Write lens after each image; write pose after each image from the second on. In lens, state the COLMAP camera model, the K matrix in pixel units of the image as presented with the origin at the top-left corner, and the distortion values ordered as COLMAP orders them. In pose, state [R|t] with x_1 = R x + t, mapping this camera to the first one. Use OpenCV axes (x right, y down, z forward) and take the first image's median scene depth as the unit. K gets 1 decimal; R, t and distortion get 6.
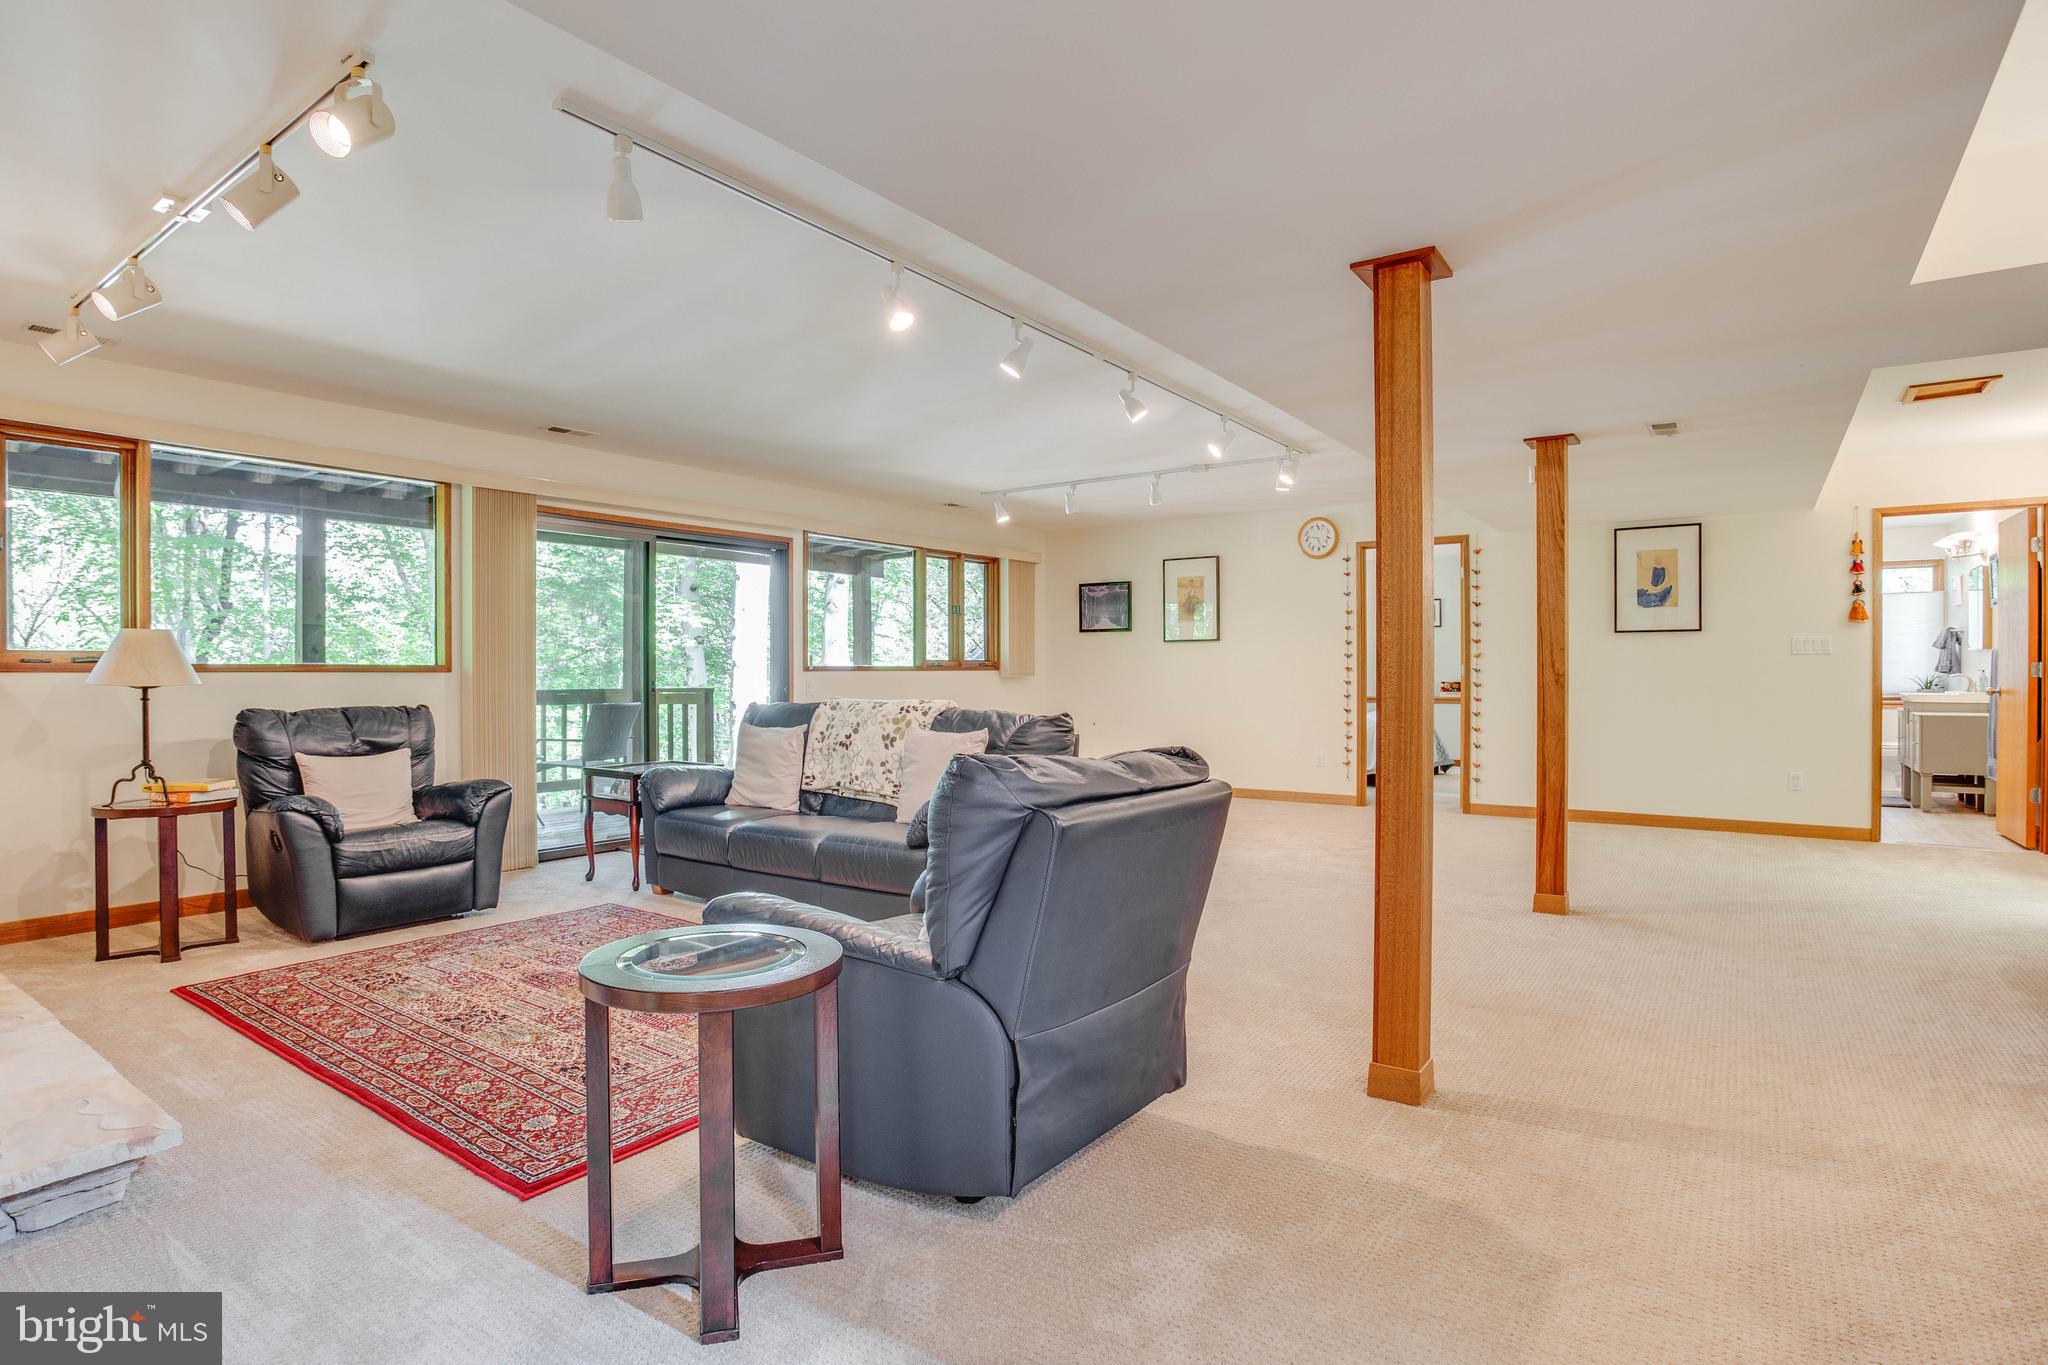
lens RADIAL K [[1060.9, 0, 1022.2], [0, 1060.9, 678.1], [0, 0, 1]] dist [-0.006722, -0.000405]
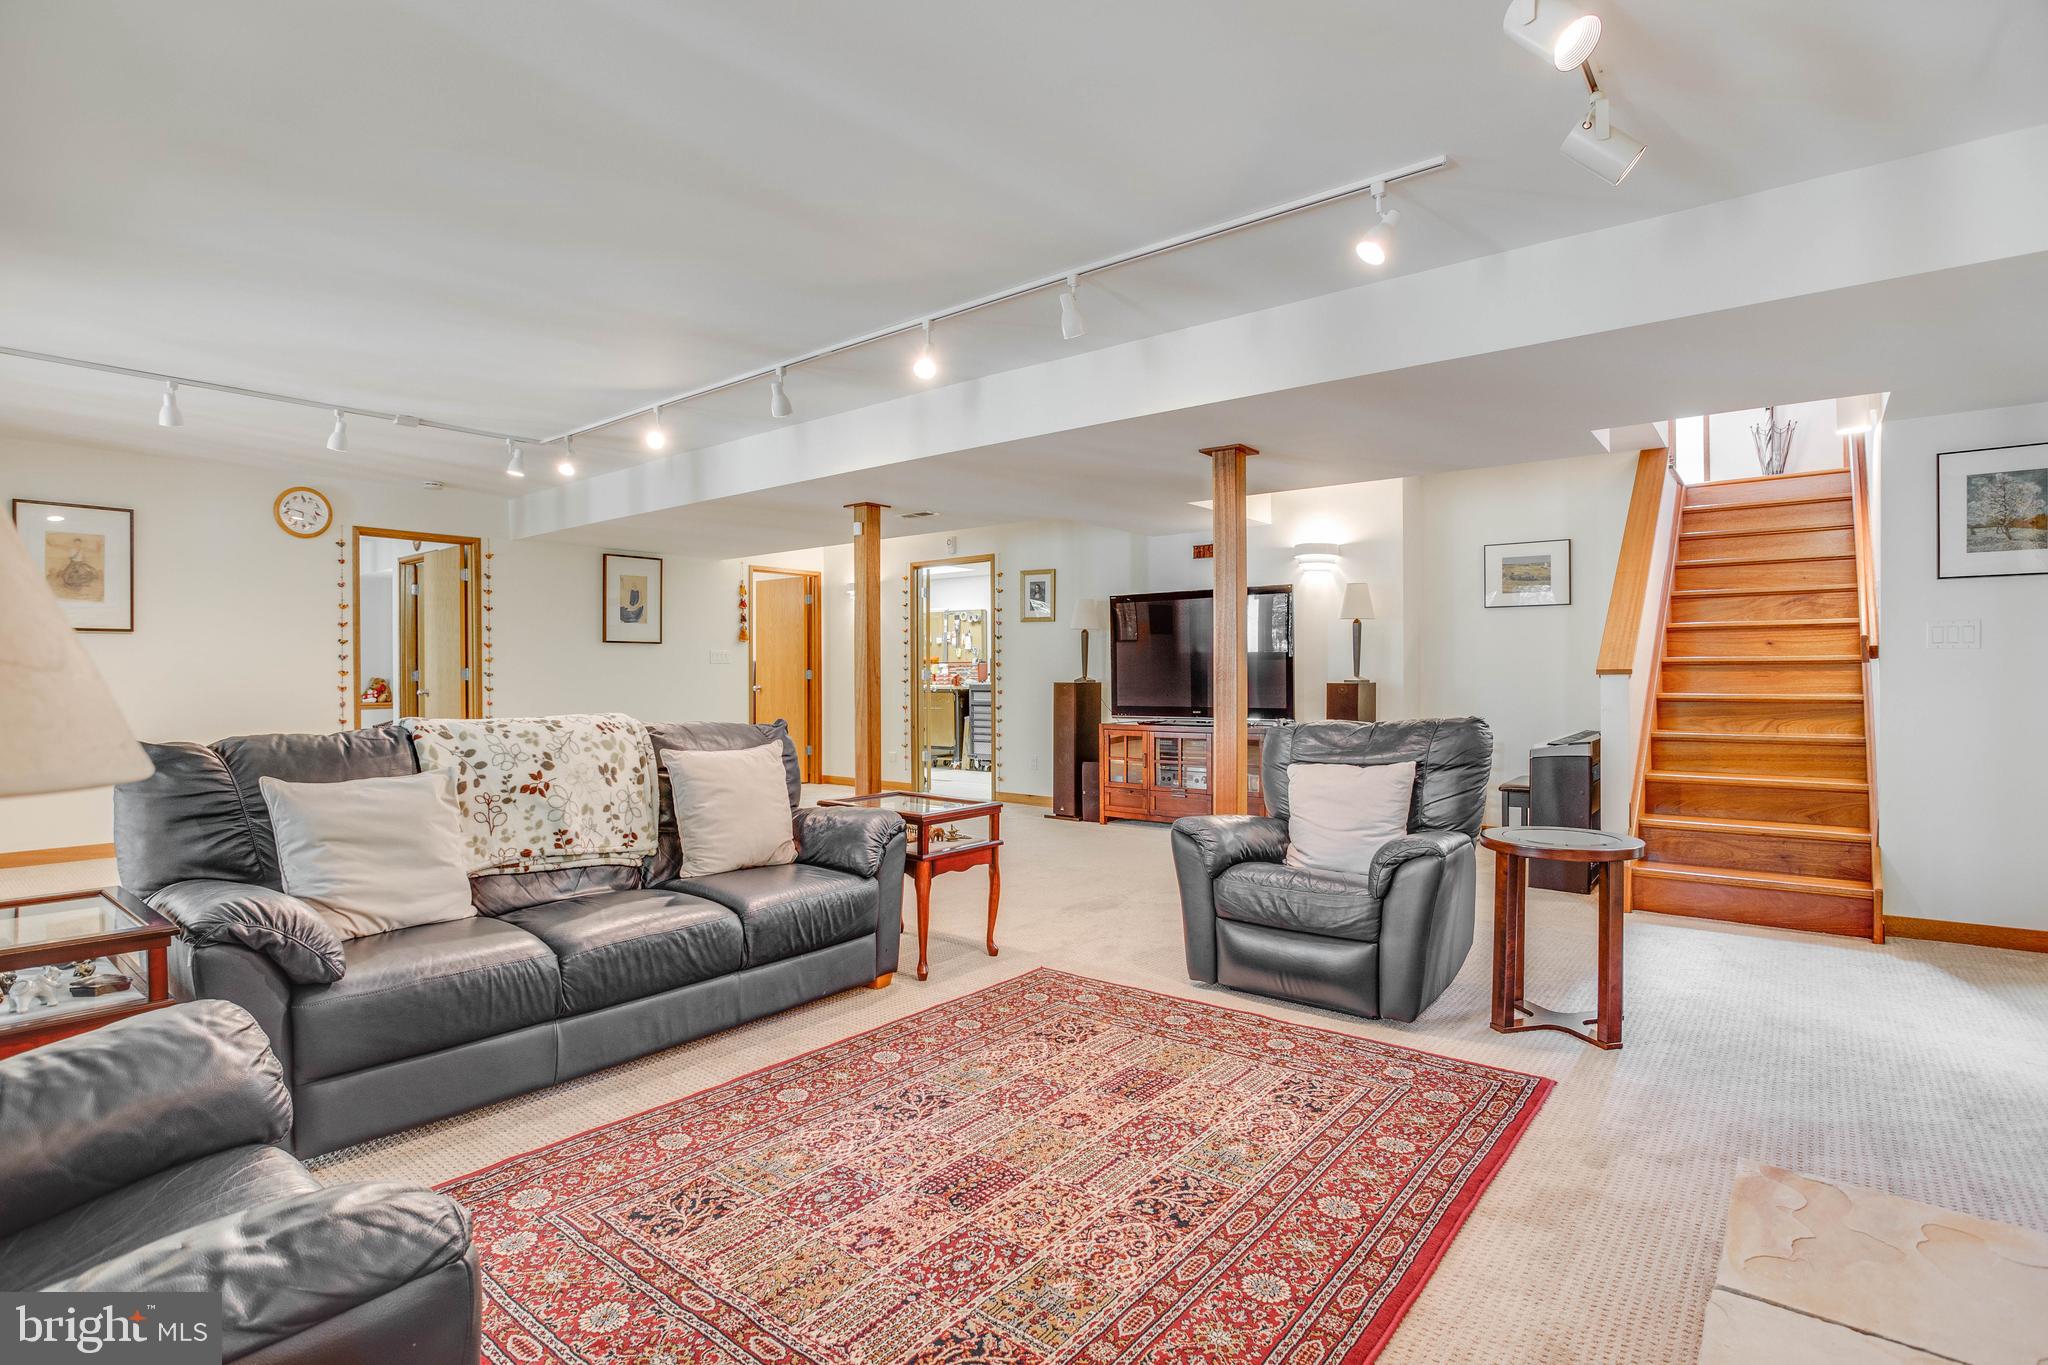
lens RADIAL K [[990.3, 0, 1013.3], [0, 990.3, 680.7], [0, 0, 1]] dist [-0.018736, -0.000167]
pose [[0.053819, -0.006610, 0.998529, -0.715842], [0.012965, 0.999898, 0.005920, -0.000738], [-0.998467, 0.012628, 0.053899, 0.676922]]
